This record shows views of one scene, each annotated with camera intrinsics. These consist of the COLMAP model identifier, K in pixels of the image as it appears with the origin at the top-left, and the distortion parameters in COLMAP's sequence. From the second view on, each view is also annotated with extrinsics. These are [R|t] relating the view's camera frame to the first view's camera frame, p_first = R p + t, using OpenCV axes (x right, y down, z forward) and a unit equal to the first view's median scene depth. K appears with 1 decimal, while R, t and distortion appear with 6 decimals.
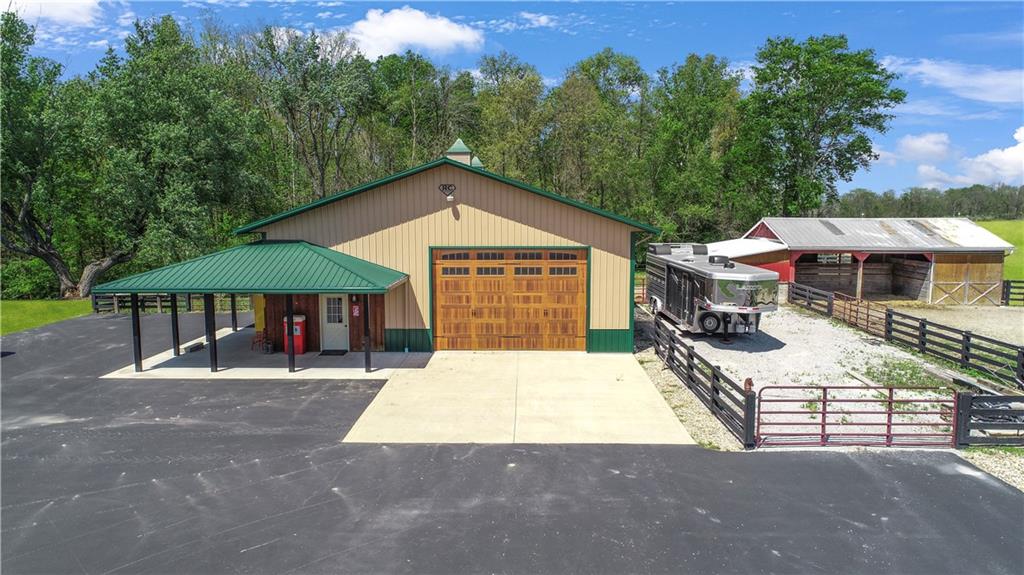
lens RADIAL K [[713.2, 0, 512.0], [0, 713.2, 287.5], [0, 0, 1]] dist [0.003923, 0.001694]
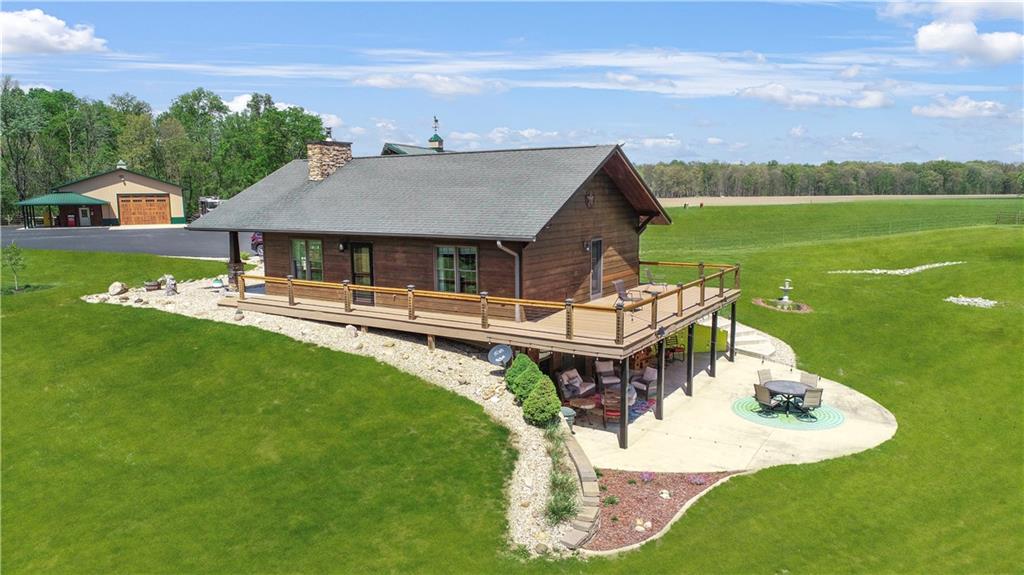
lens RADIAL K [[713.2, 0, 512.0], [0, 713.2, 287.5], [0, 0, 1]] dist [0.003923, 0.001694]
pose [[0.886851, -0.070258, 0.456683, -0.030220], [0.061482, 0.997527, 0.034070, 0.382700], [-0.457947, -0.002137, 0.888977, -2.842033]]
